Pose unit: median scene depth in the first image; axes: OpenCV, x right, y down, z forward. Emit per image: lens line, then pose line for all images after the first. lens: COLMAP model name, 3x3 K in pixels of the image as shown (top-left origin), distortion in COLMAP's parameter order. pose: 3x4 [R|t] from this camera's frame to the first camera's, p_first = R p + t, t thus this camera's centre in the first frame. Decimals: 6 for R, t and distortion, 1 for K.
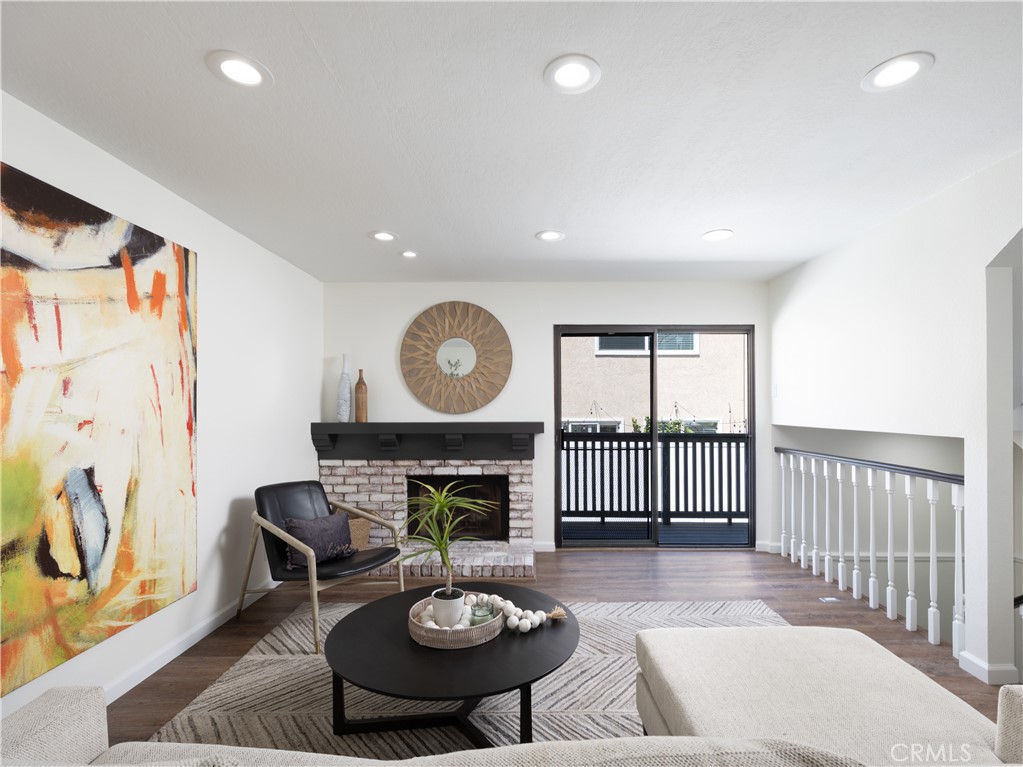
lens RADIAL K [[474.5, 0, 523.3], [0, 474.5, 424.1], [0, 0, 1]] dist [-0.001380, 0.000014]
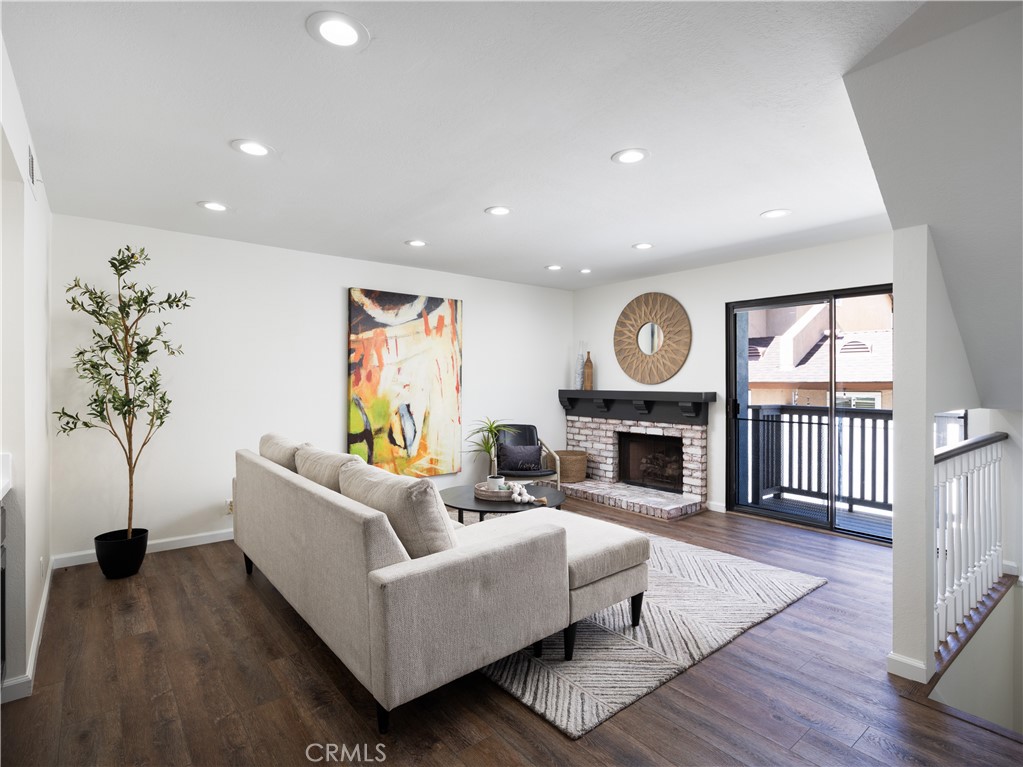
lens RADIAL K [[517.0, 0, 513.5], [0, 517.0, 419.1], [0, 0, 1]] dist [0.000877, 0.000288]
pose [[0.634197, 0.060541, -0.770798, 0.684070], [-0.027922, 0.998073, 0.055418, 0.003387], [0.772667, -0.013623, 0.634665, -0.122232]]
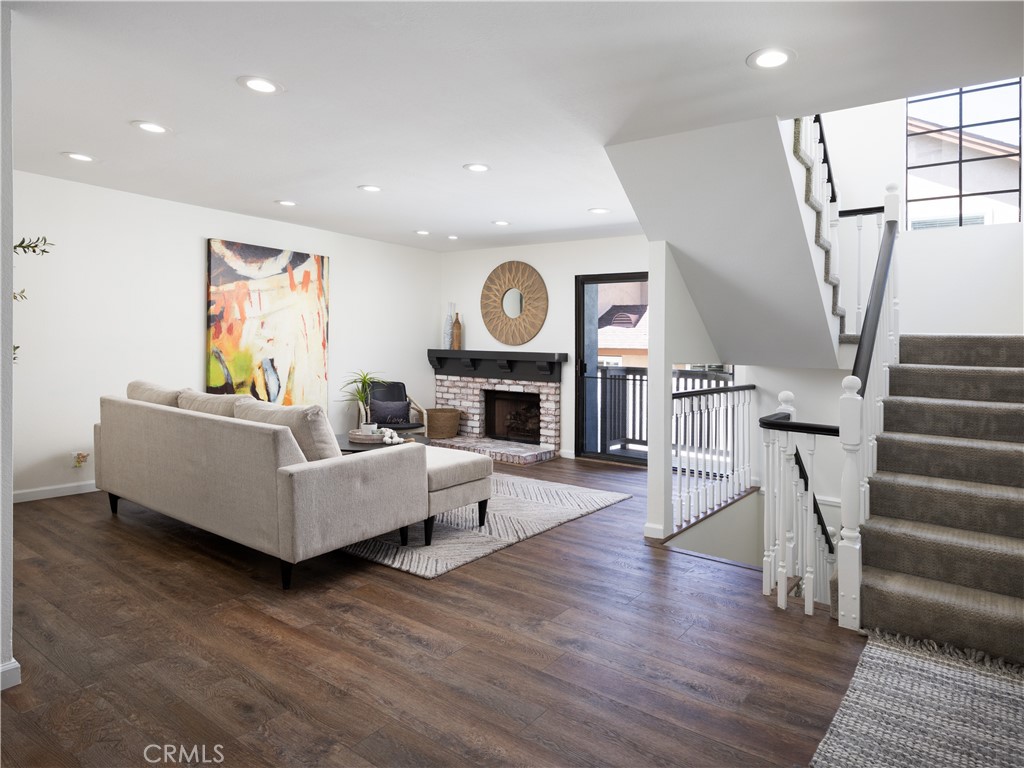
lens RADIAL K [[609.2, 0, 559.8], [0, 609.2, 396.4], [0, 0, 1]] dist [-0.000437, 0.000608]
pose [[0.828088, 0.068247, -0.556428, 0.947450], [-0.046560, 0.997506, 0.053054, 0.023892], [0.558661, -0.018026, 0.829200, -0.351389]]
